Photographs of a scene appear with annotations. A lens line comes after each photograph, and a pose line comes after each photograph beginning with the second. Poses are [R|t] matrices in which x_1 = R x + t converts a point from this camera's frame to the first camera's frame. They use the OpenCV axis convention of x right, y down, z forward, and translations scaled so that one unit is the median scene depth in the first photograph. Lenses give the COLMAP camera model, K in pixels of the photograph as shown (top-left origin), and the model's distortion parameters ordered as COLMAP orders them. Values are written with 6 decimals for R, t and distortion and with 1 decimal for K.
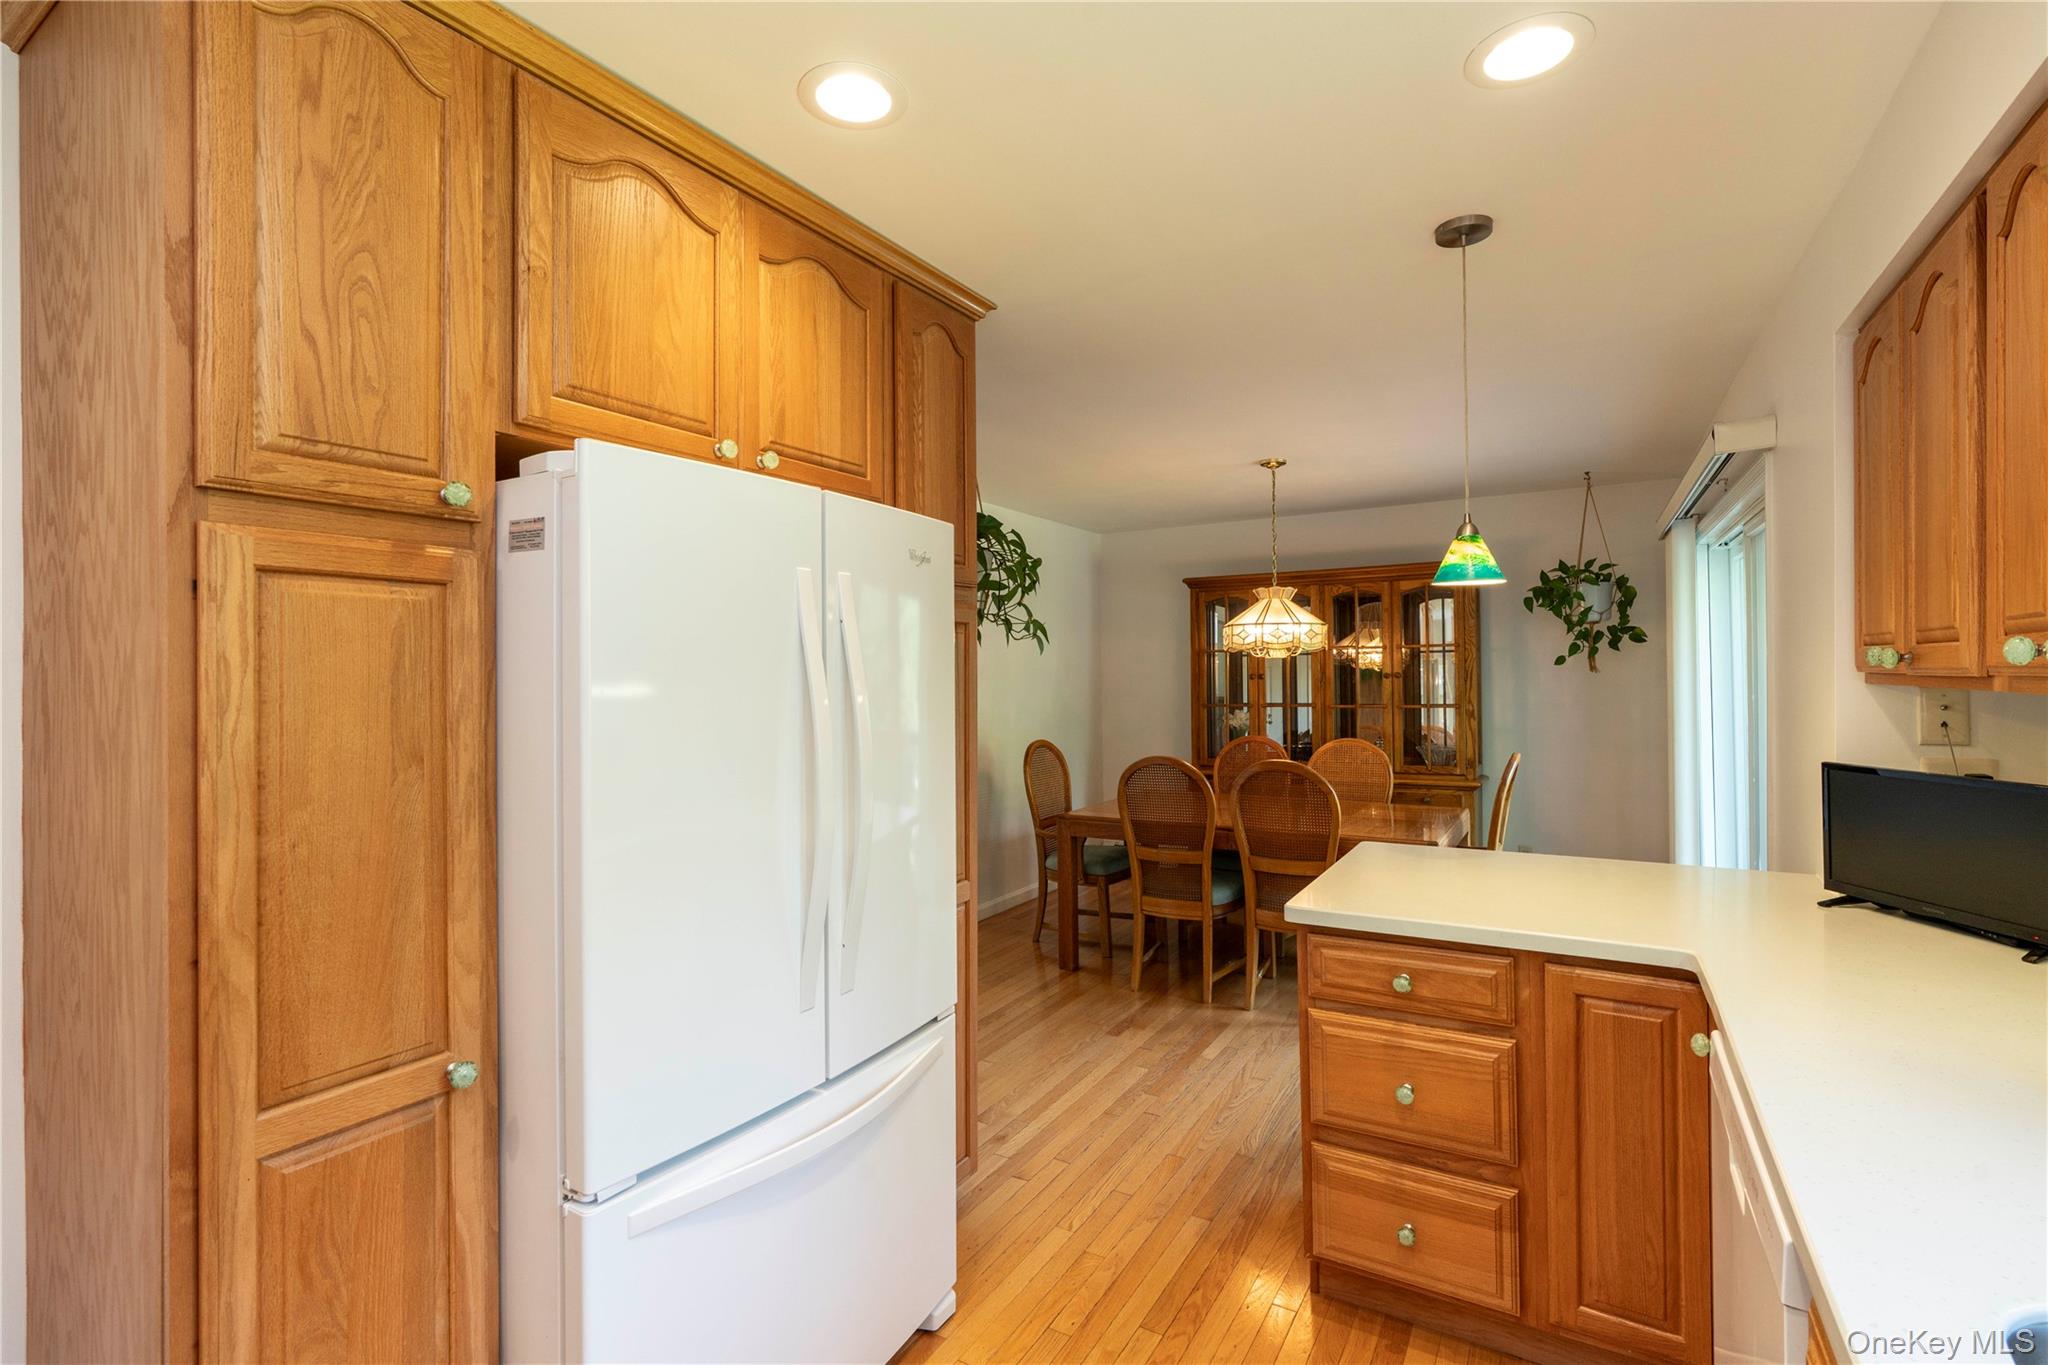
lens RADIAL K [[934.0, 0, 1047.9], [0, 934.0, 675.0], [0, 0, 1]] dist [-0.011553, 0.003776]
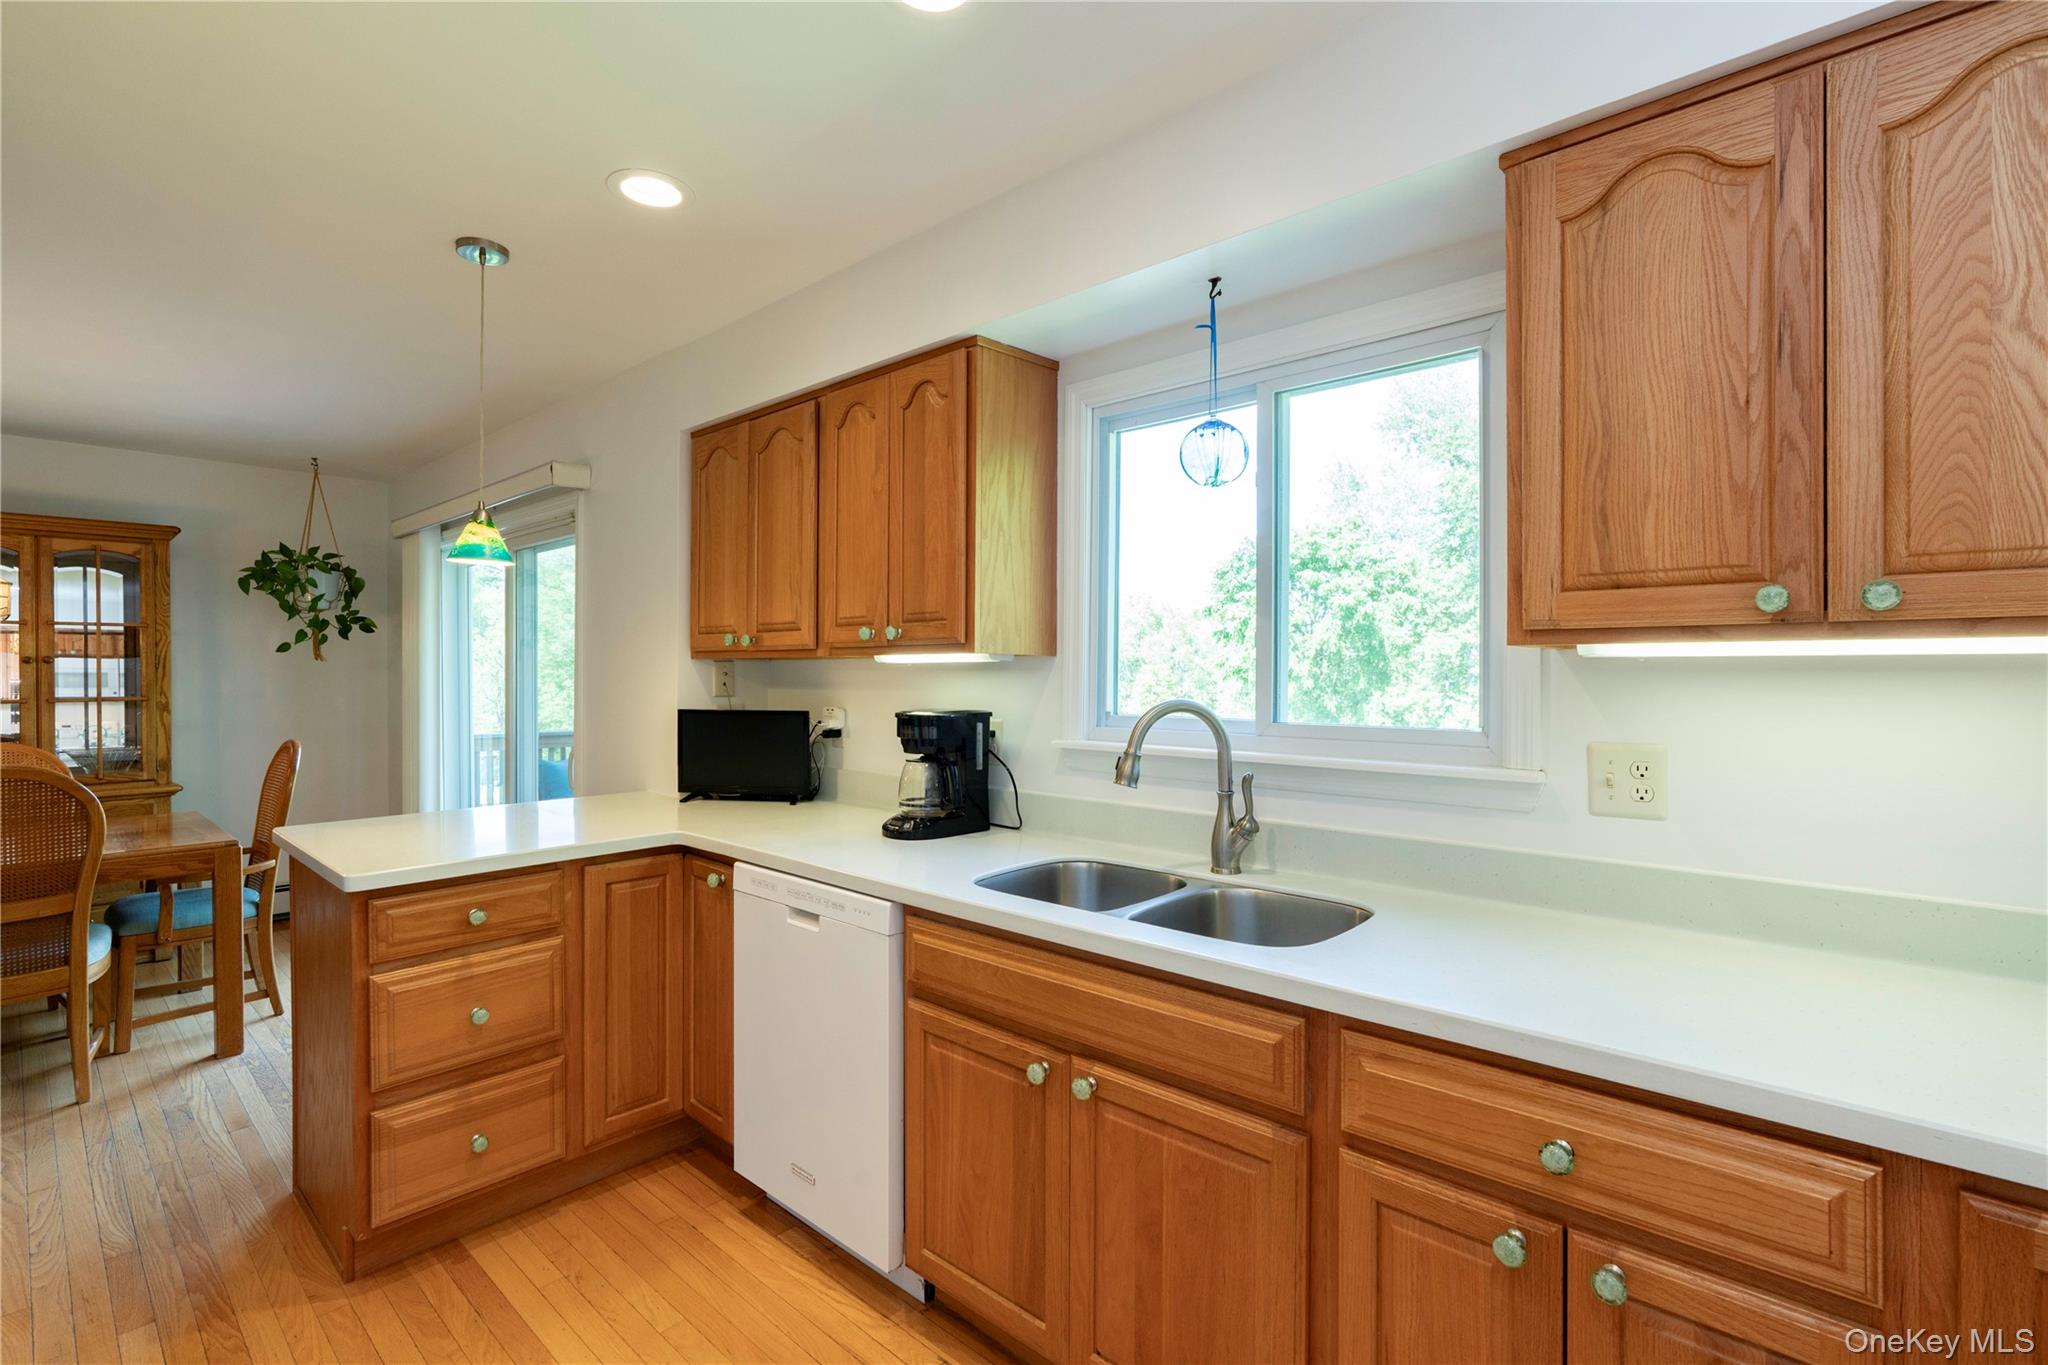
lens RADIAL K [[934.0, 0, 1032.5], [0, 934.0, 675.6], [0, 0, 1]] dist [-0.011553, 0.003776]
pose [[0.186673, 0.008459, 0.982386, -0.291130], [0.000844, 0.999961, -0.008771, 0.026681], [-0.982422, 0.002466, 0.186659, 0.070370]]
